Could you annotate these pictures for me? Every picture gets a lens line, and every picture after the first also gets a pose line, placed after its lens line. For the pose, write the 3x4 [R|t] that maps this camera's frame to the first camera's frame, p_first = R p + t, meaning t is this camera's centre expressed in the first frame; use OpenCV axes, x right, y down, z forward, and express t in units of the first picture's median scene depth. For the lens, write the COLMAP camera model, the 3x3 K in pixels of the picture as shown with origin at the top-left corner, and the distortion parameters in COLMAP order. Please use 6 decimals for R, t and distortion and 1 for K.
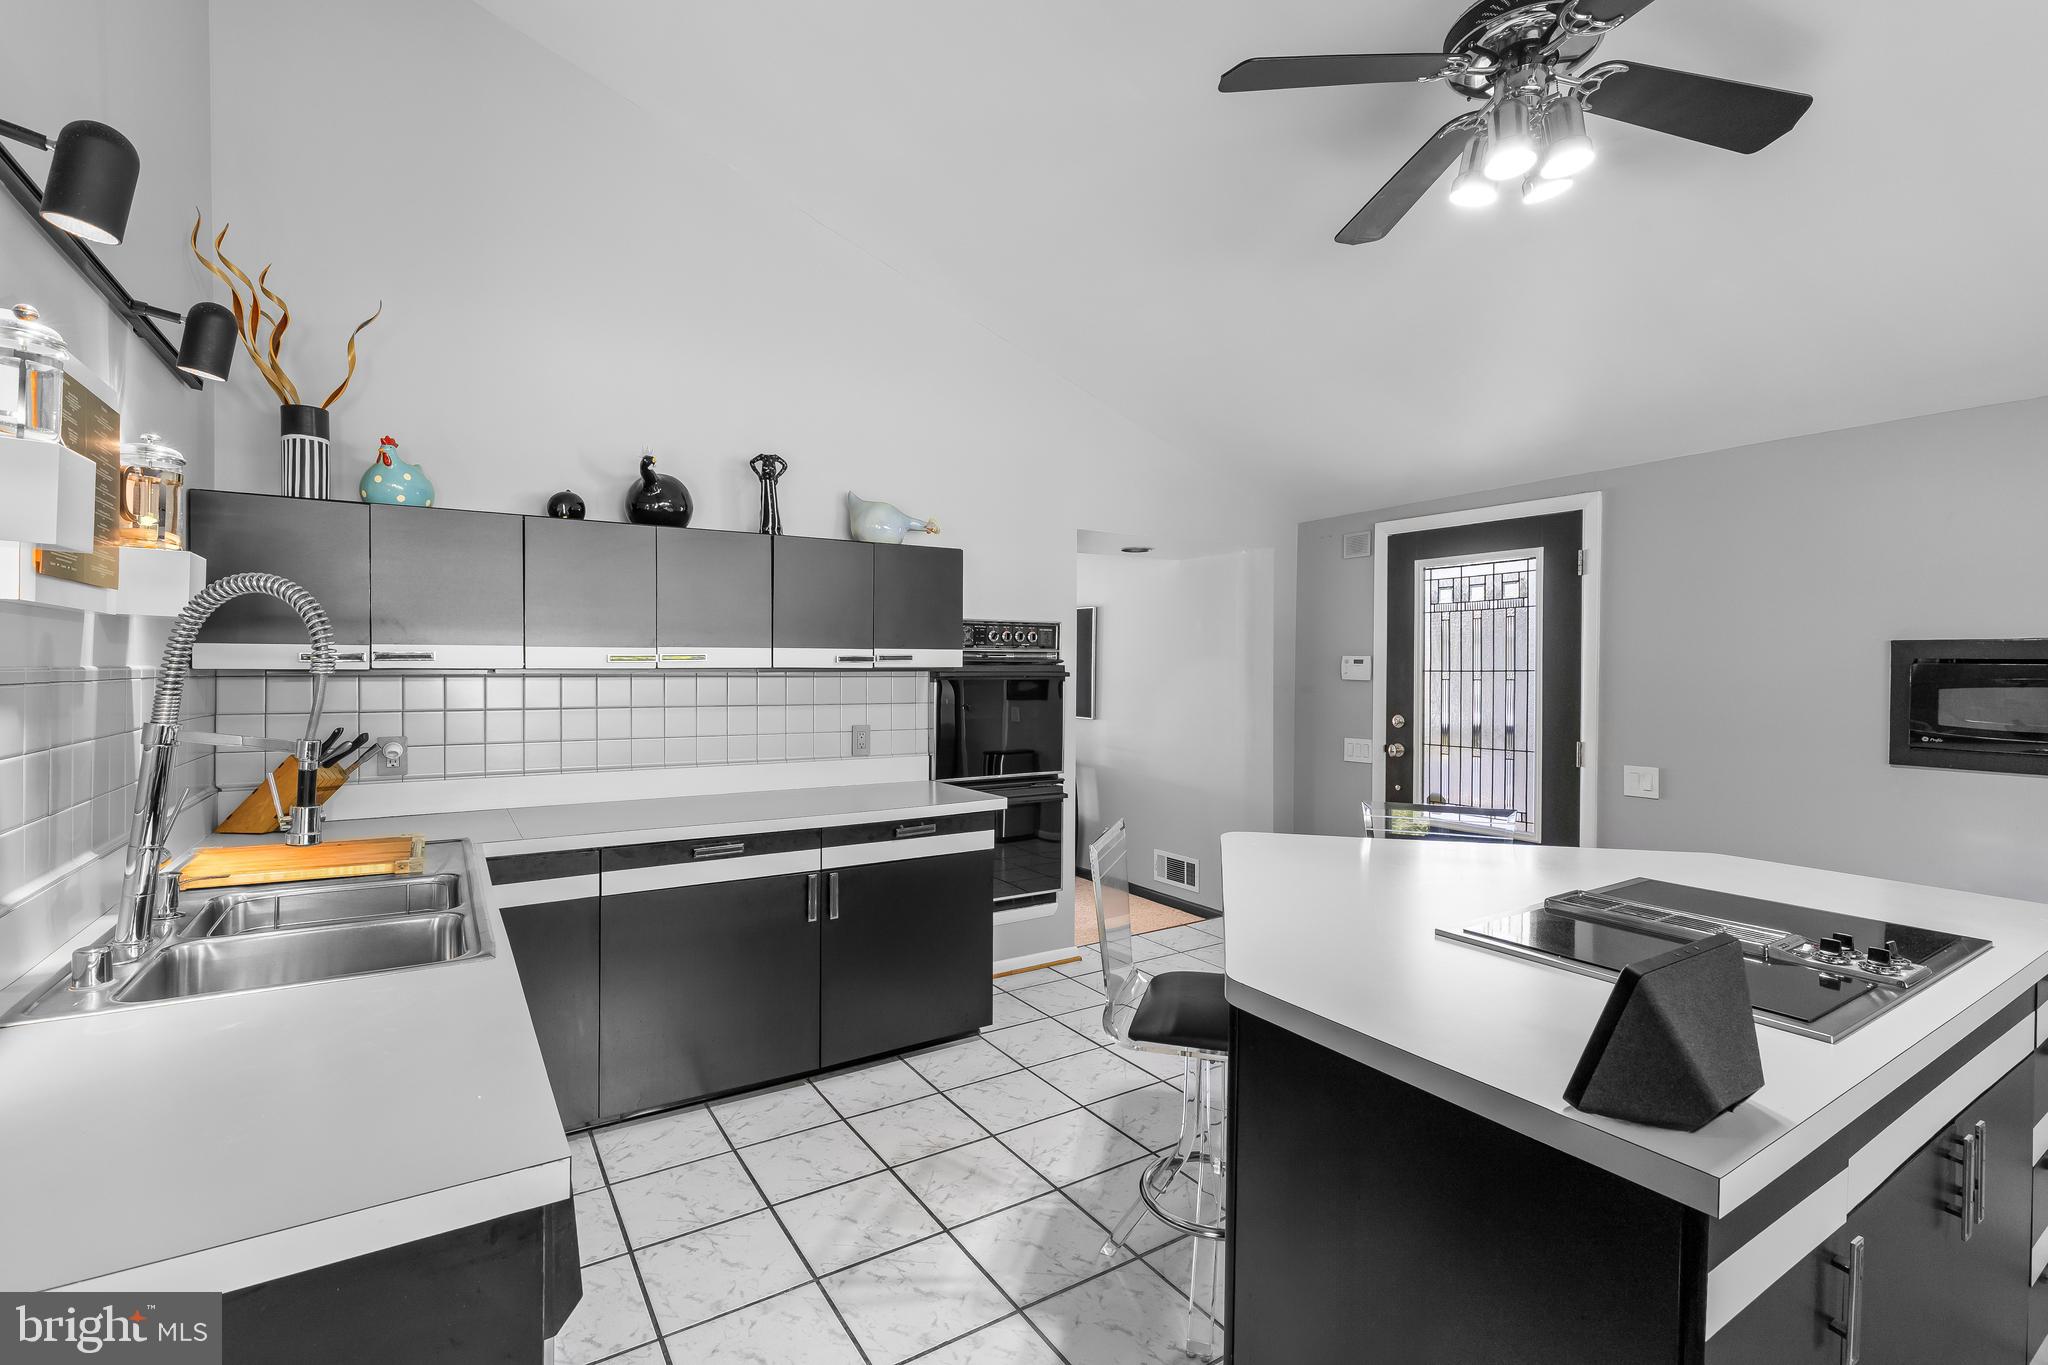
lens RADIAL K [[922.9, 0, 1024.4], [0, 922.9, 678.3], [0, 0, 1]] dist [0.009903, -0.002450]
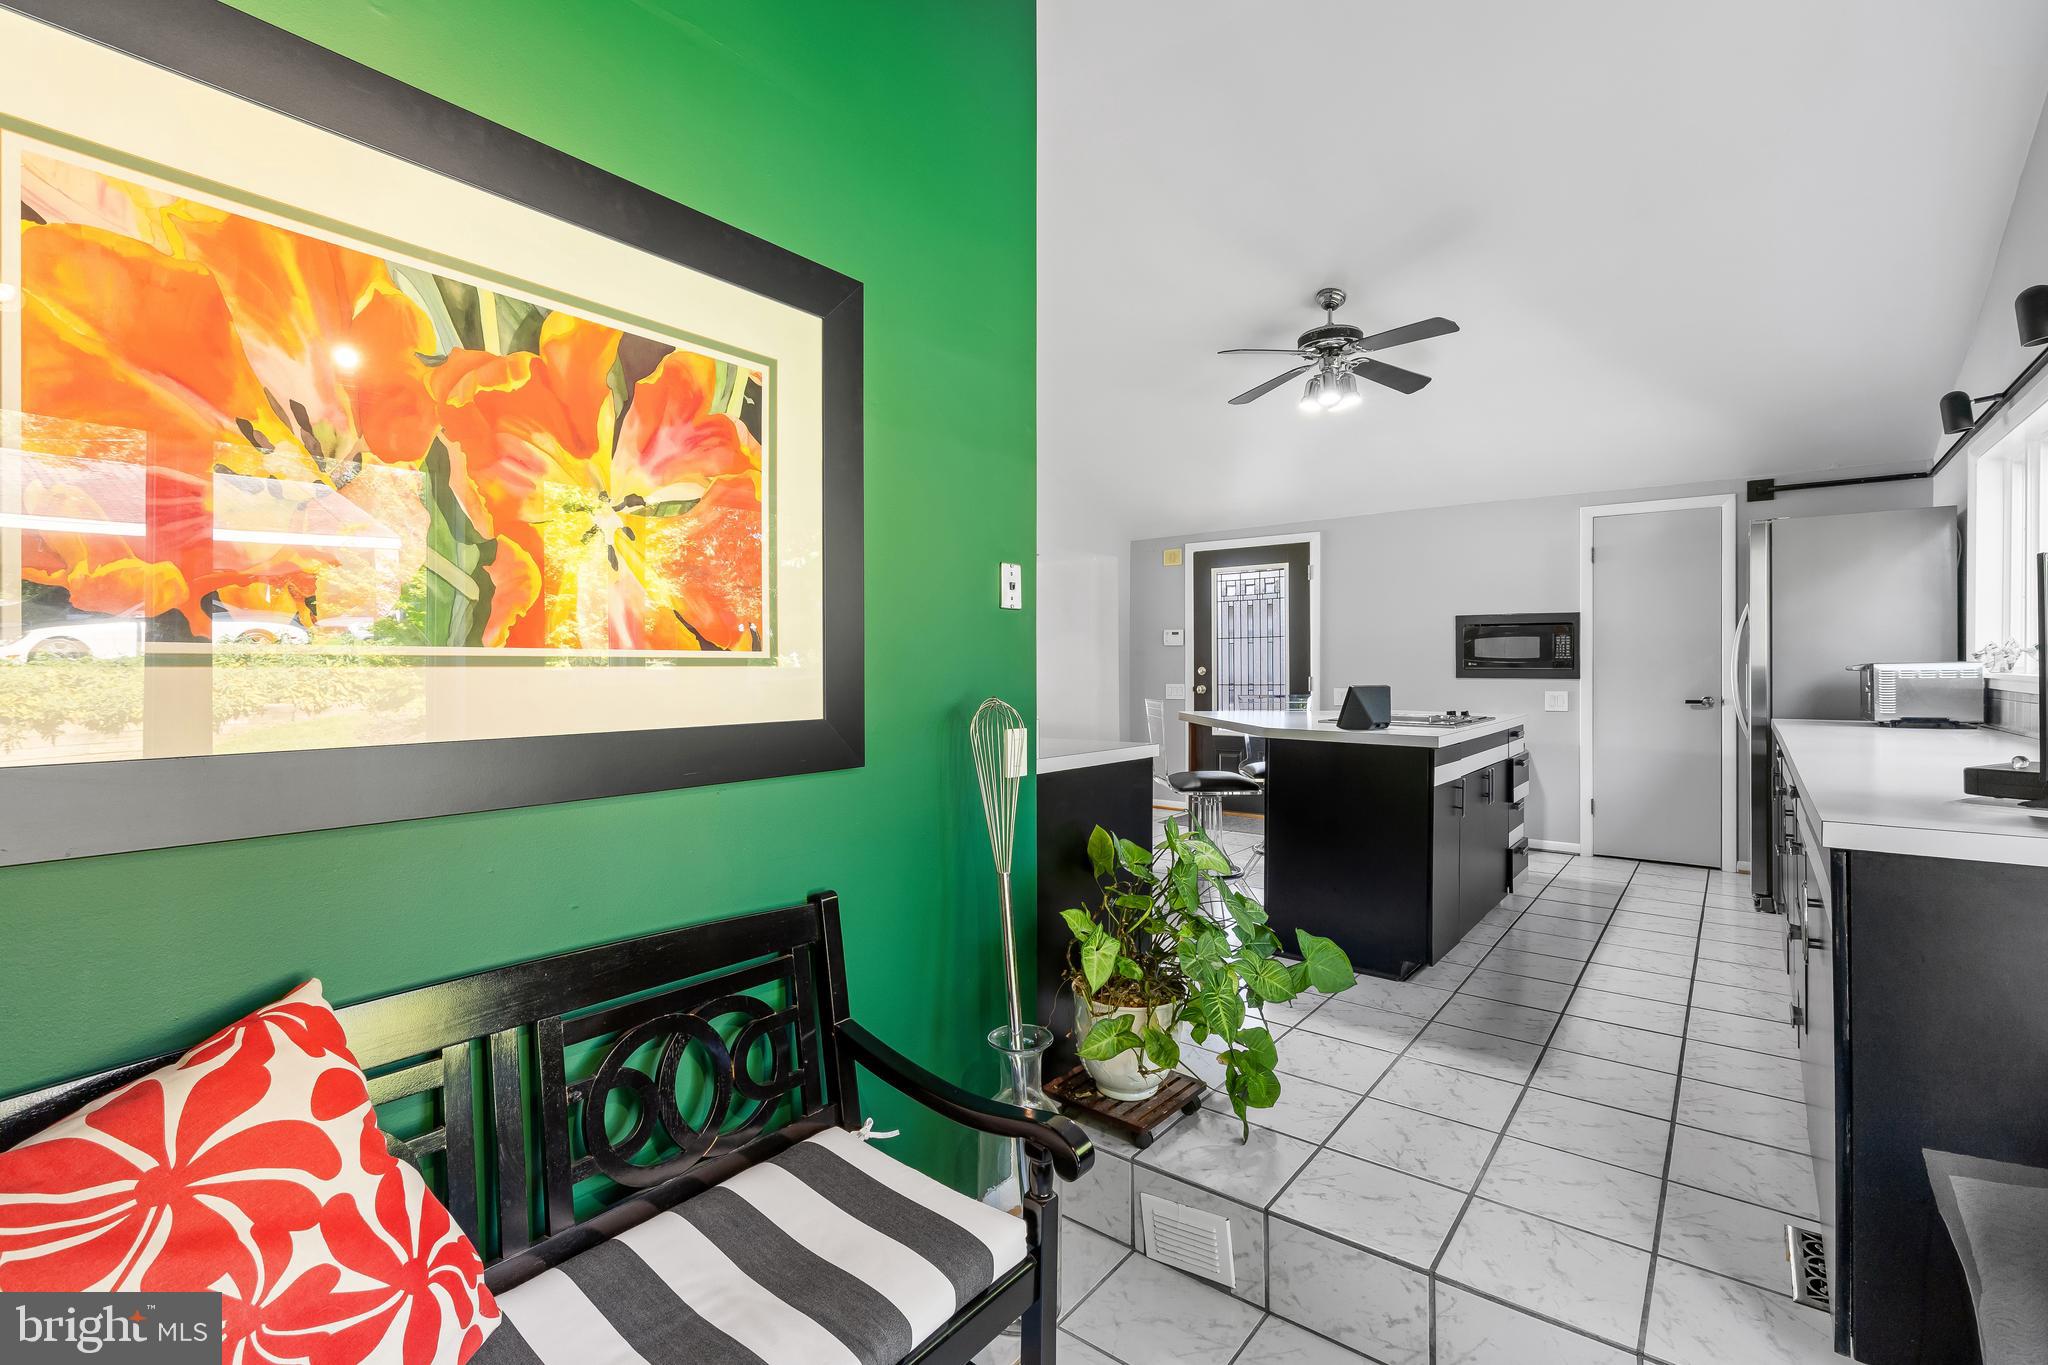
lens RADIAL K [[922.9, 0, 1021.5], [0, 922.9, 668.4], [0, 0, 1]] dist [0.009903, -0.002450]
pose [[0.947847, -0.002058, 0.318719, -0.560164], [0.006406, 0.999900, -0.012594, 0.088113], [-0.318662, 0.013979, 0.947765, -0.559071]]
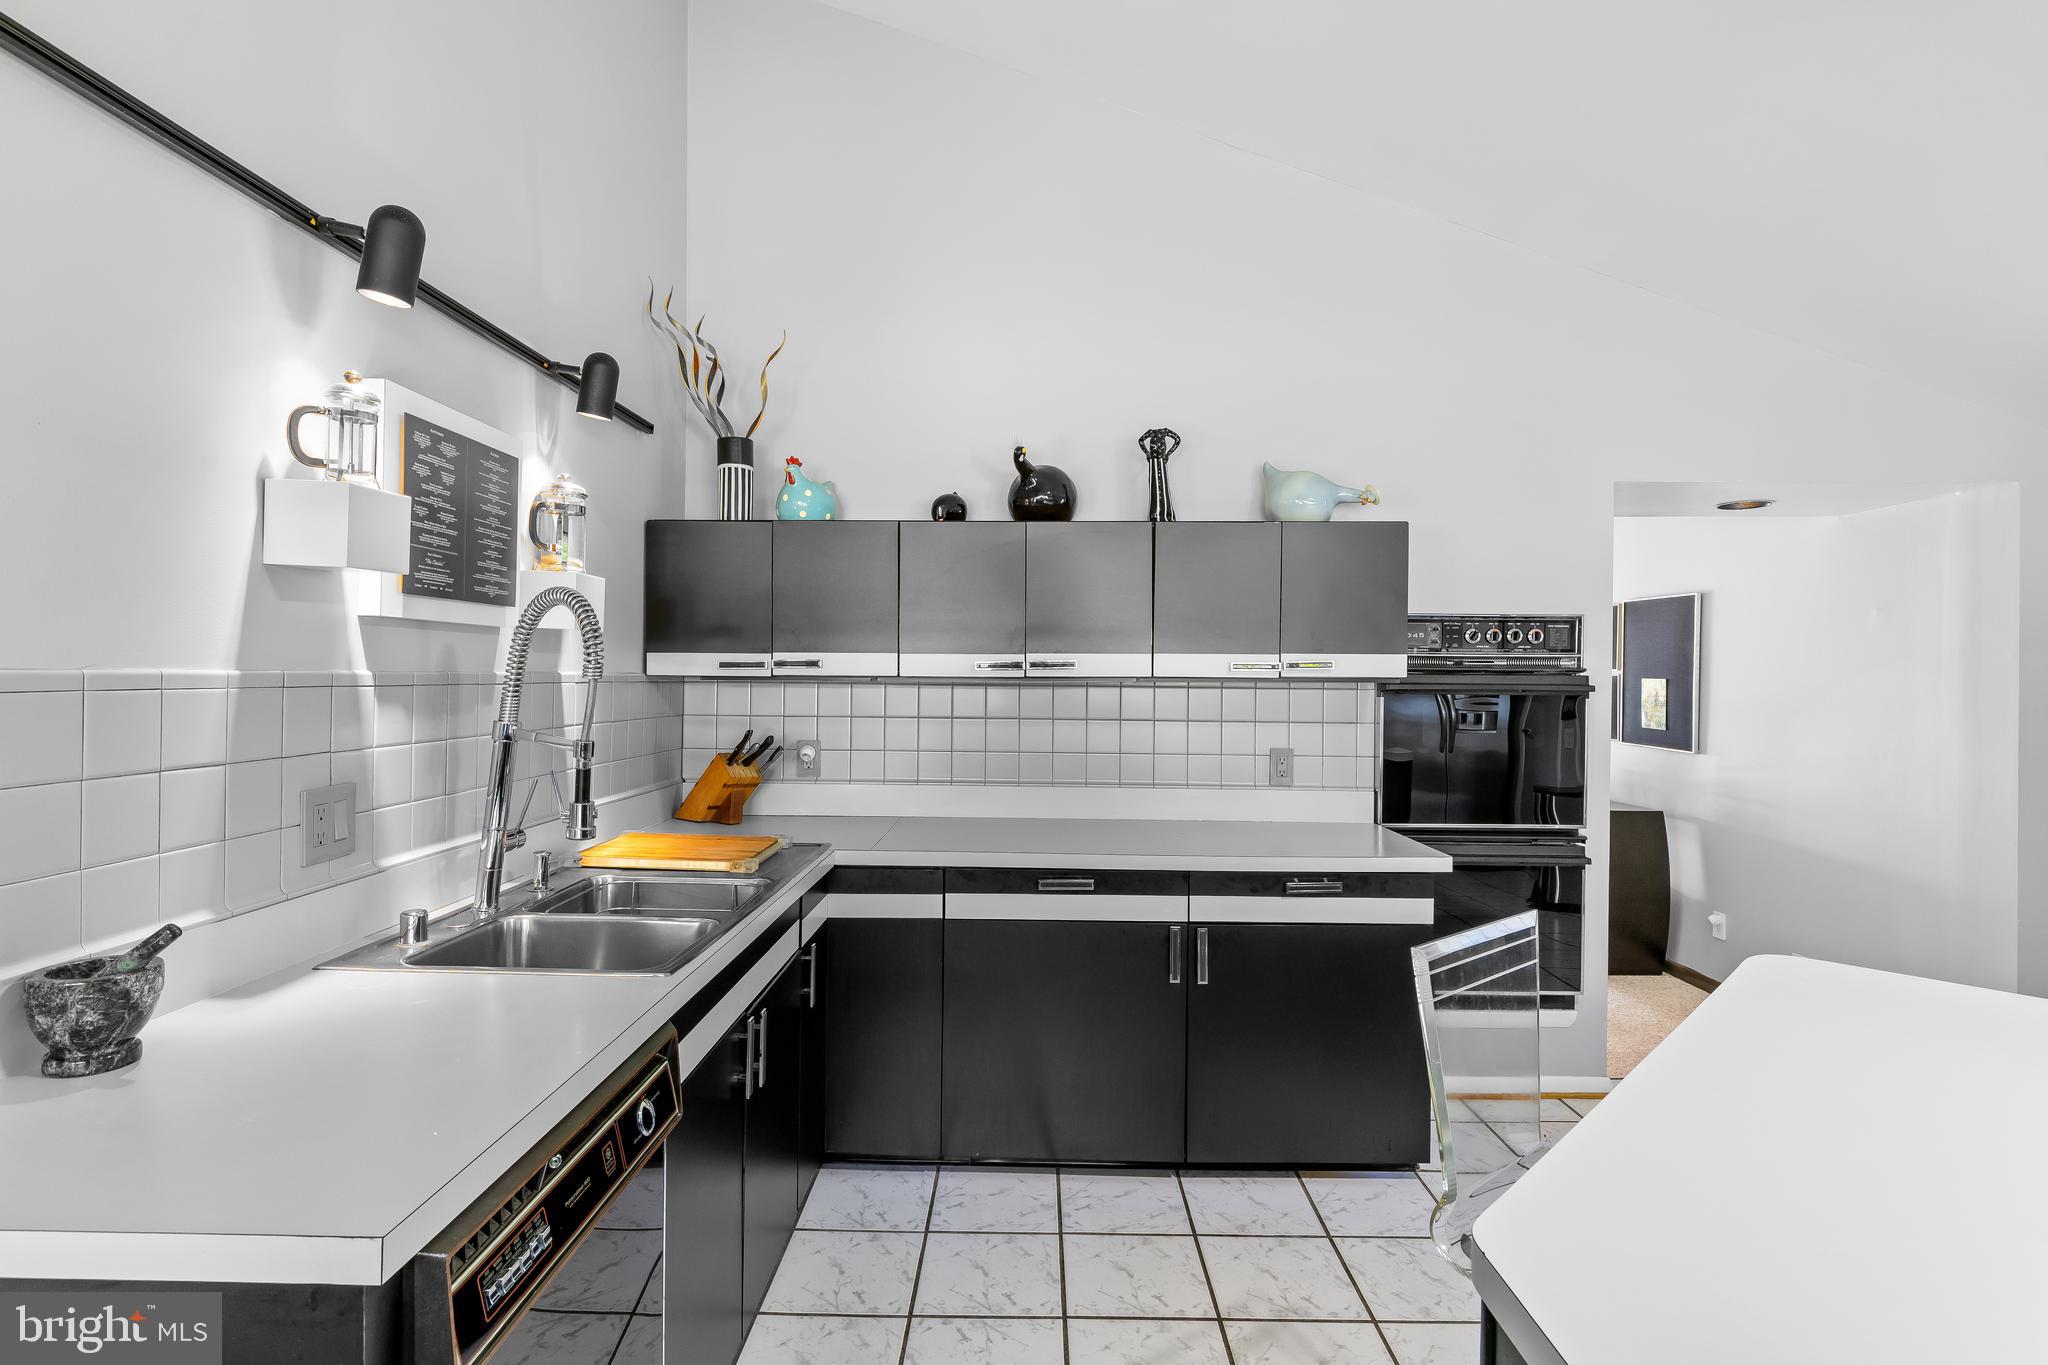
lens RADIAL K [[1017.8, 0, 1023.1], [0, 1017.8, 678.1], [0, 0, 1]] dist [0.000522, -0.000588]
pose [[0.834929, 0.005075, -0.550334, 0.151060], [-0.011533, 0.999899, -0.008276, -0.000970], [0.550237, 0.013257, 0.834904, 0.152182]]
